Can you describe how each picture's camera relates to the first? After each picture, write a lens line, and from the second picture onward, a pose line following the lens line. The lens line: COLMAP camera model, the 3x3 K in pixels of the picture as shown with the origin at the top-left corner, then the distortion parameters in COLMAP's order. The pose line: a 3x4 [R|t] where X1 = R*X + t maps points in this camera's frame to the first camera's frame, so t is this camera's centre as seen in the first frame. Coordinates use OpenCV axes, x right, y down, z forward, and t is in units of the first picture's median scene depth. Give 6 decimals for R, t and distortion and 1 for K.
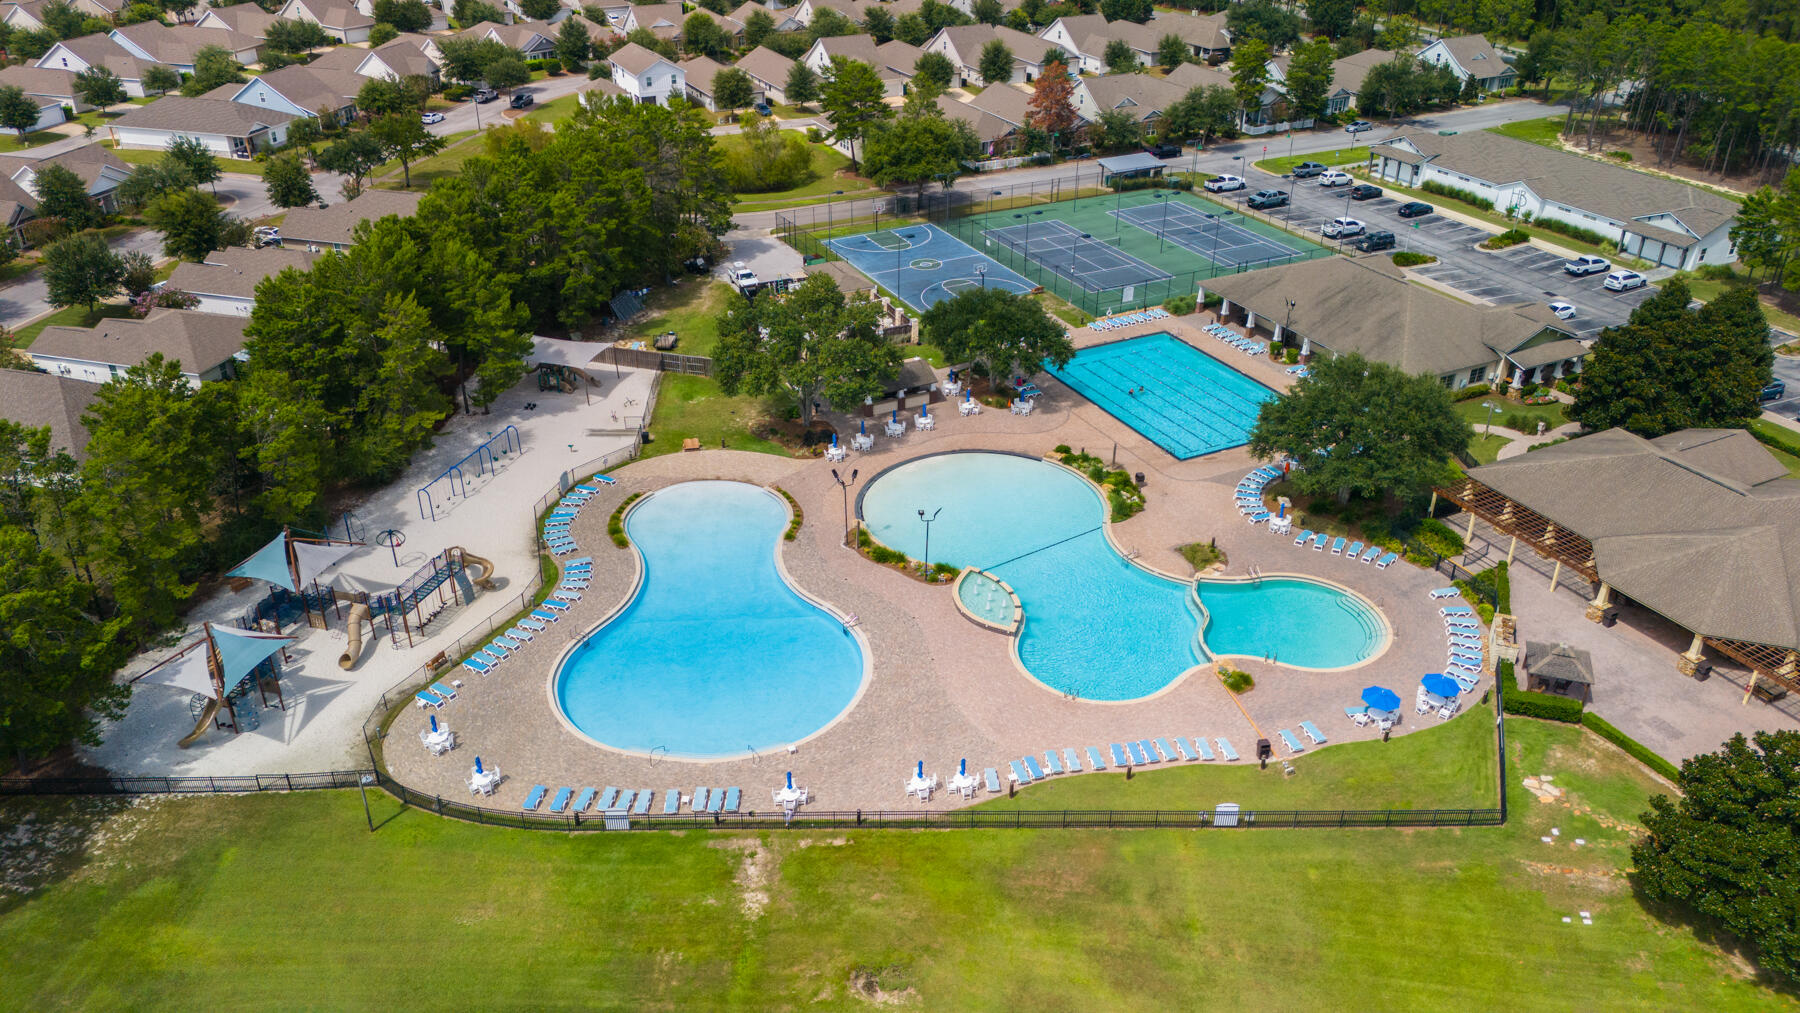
lens RADIAL K [[1320.8, 0, 893.2], [0, 1320.8, 508.3], [0, 0, 1]] dist [0.067137, -0.067109]
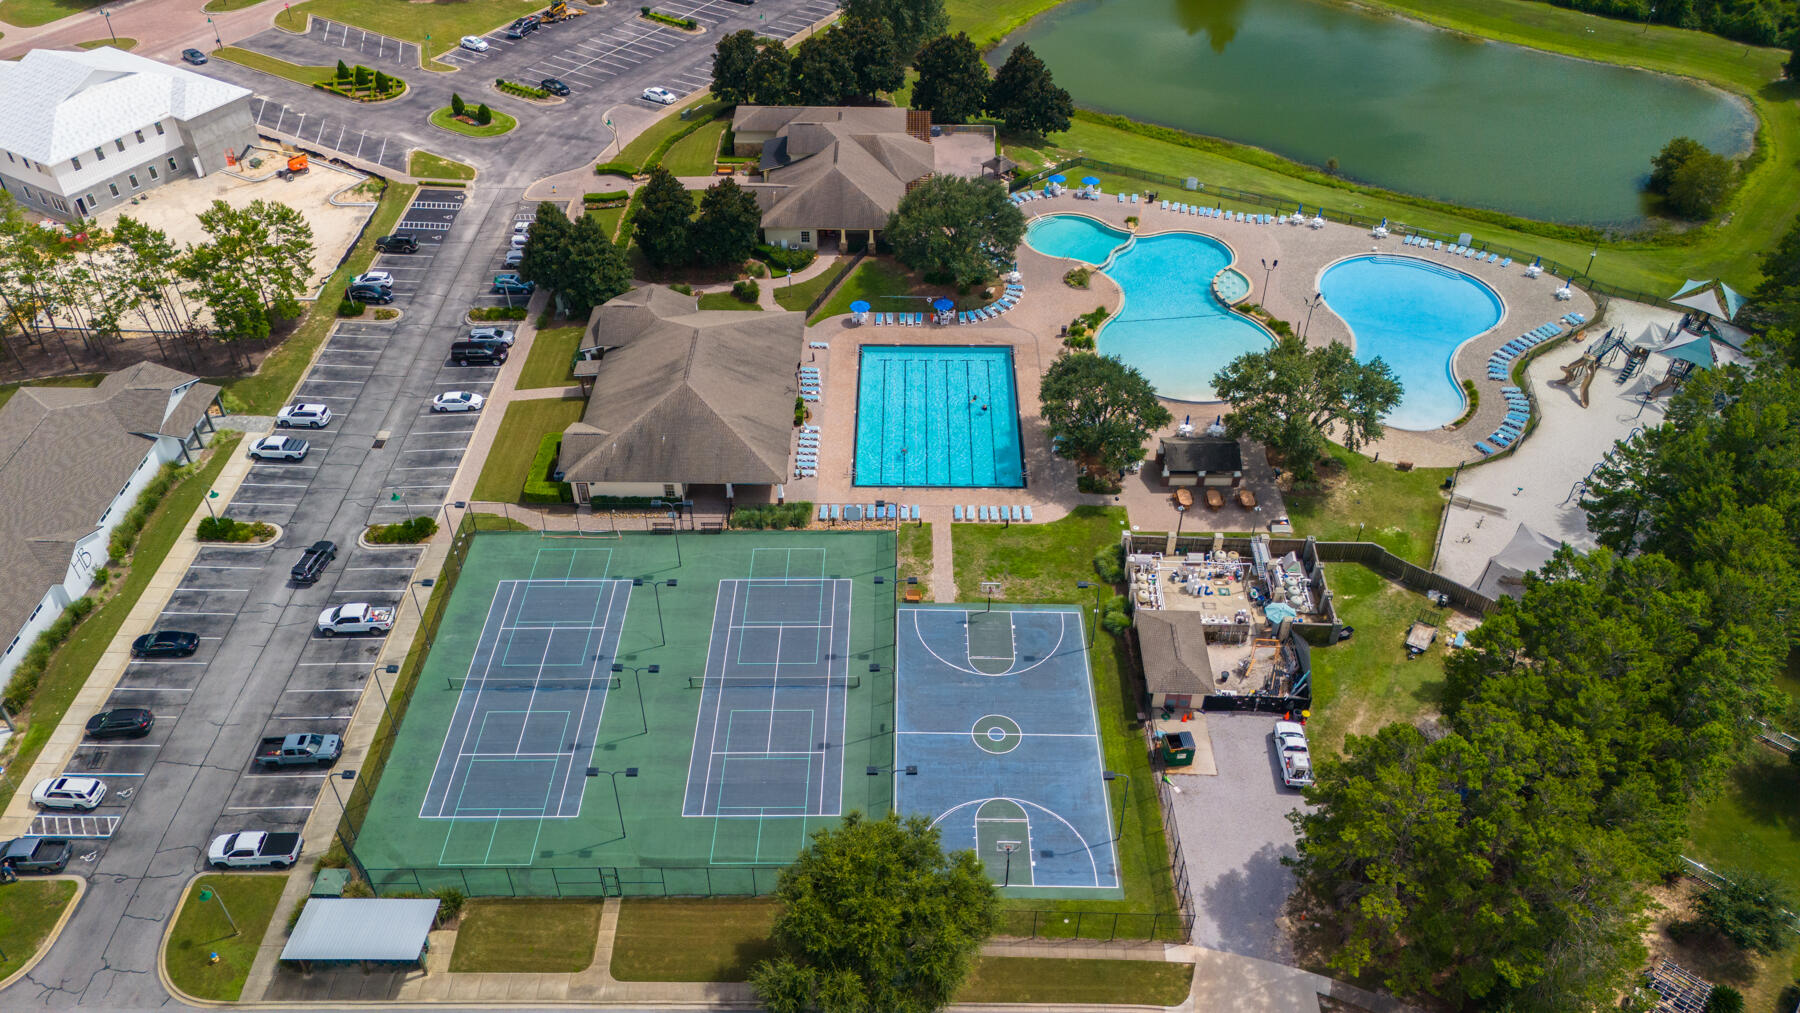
lens RADIAL K [[1320.8, 0, 893.2], [0, 1320.8, 508.3], [0, 0, 1]] dist [0.067137, -0.067109]
pose [[-0.889655, -0.296353, 0.347403, -0.188532], [0.221198, 0.385881, 0.895638, -1.257826], [-0.399481, 0.873654, -0.277748, 1.684978]]
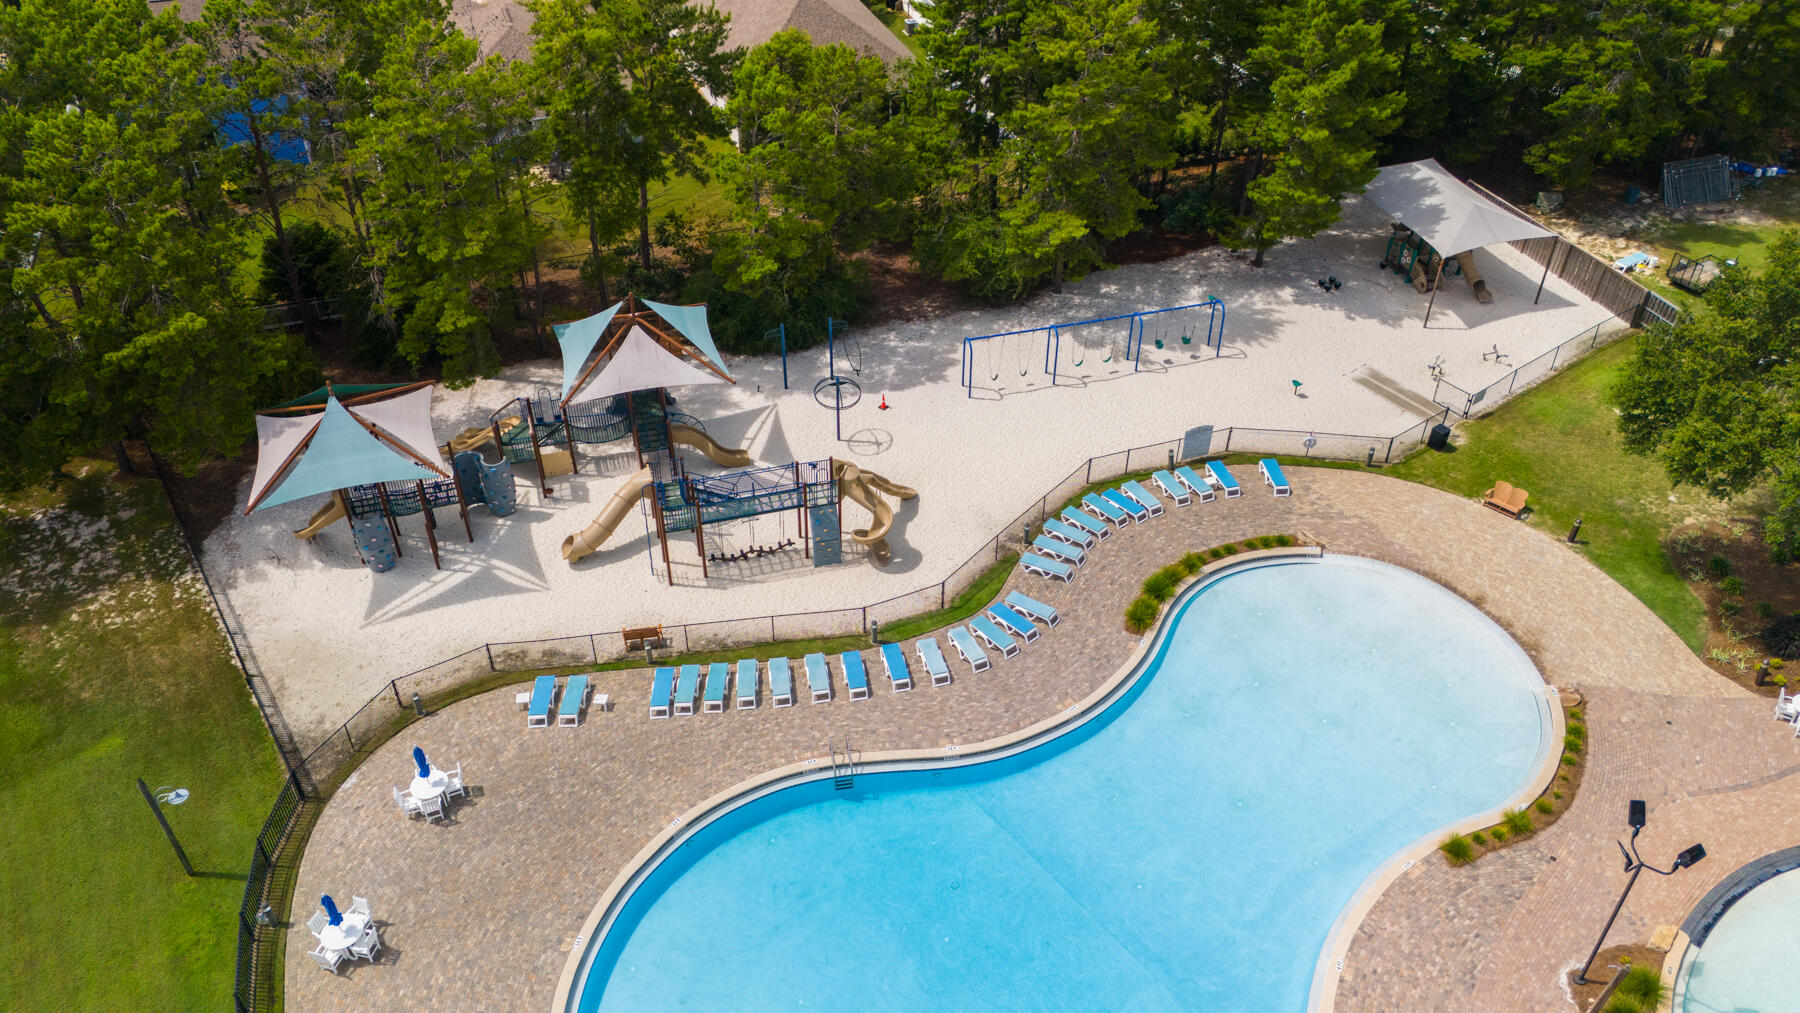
lens RADIAL K [[1305.5, 0, 893.9], [0, 1305.5, 505.1], [0, 0, 1]] dist [0.062165, -0.064772]
pose [[0.564181, 0.510499, -0.648915, 0.026585], [-0.399633, 0.856587, 0.326424, -0.122335], [0.722491, 0.075165, 0.687282, 0.595768]]
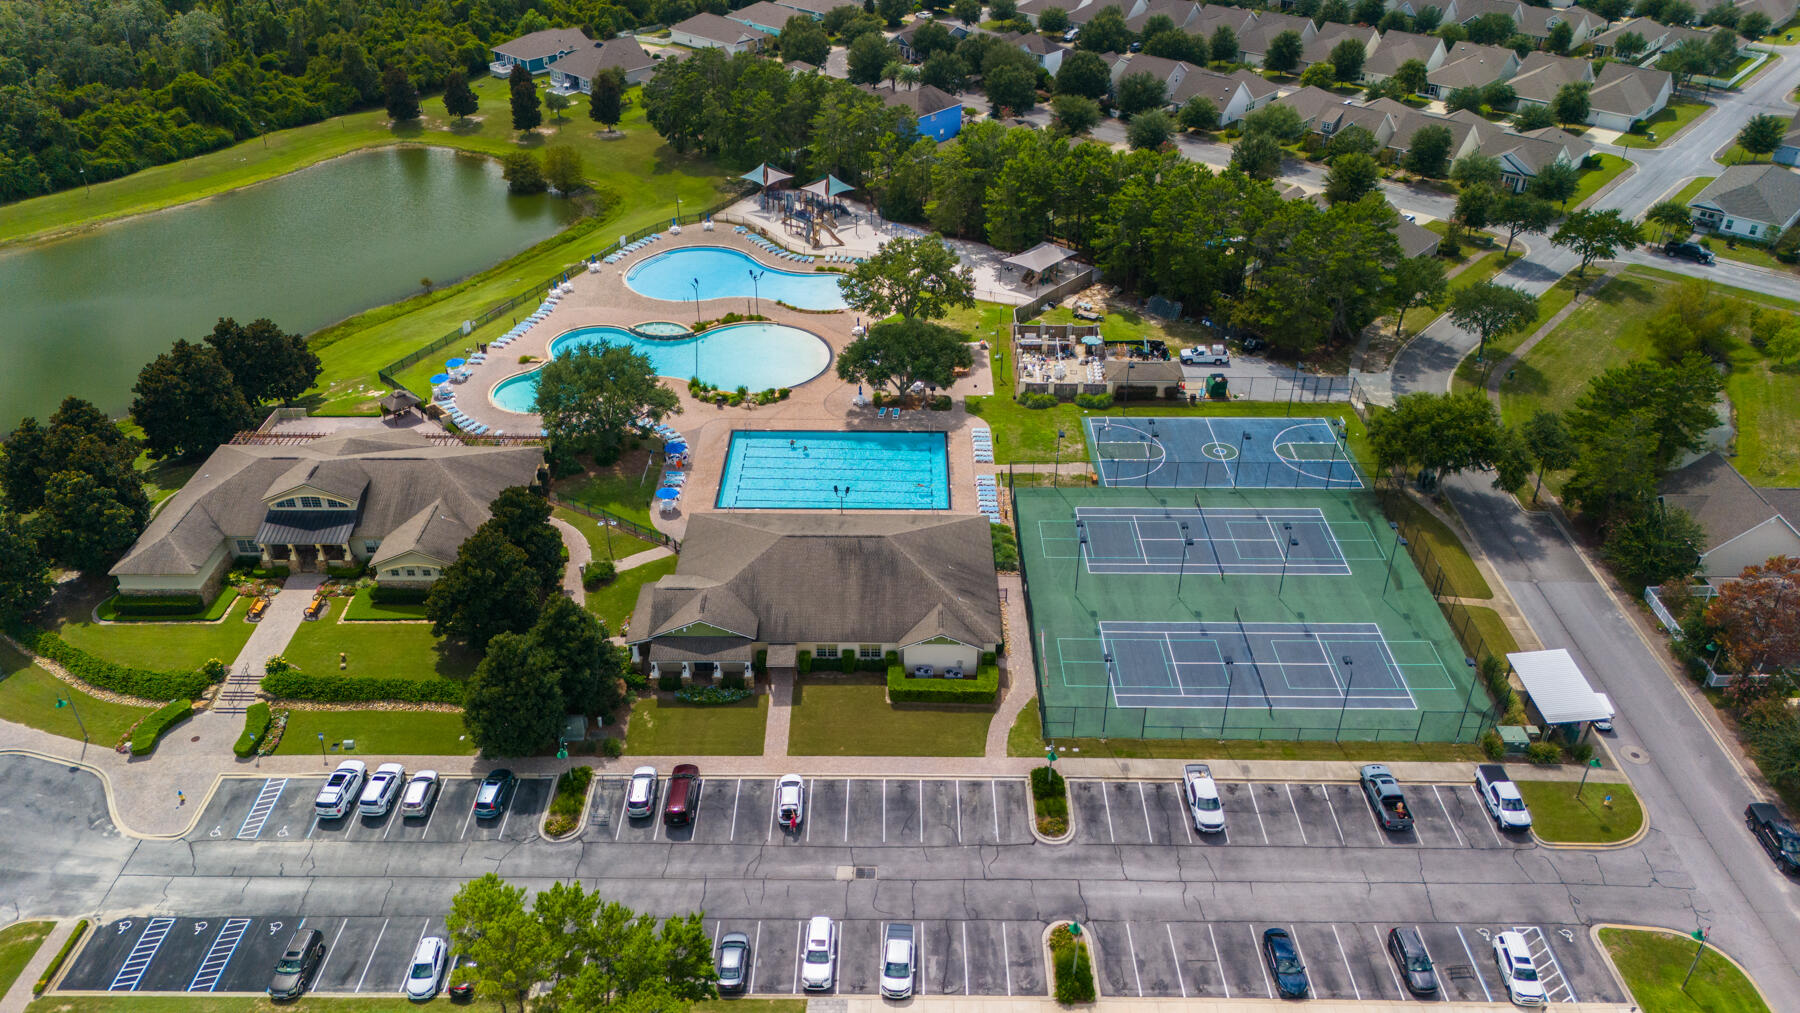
lens RADIAL K [[1320.8, 0, 893.2], [0, 1320.8, 508.3], [0, 0, 1]] dist [0.067137, -0.067109]
pose [[-0.452299, 0.480834, -0.751148, 1.303121], [-0.438041, 0.613870, 0.656722, -1.030530], [0.776882, 0.626068, -0.067028, 1.386131]]
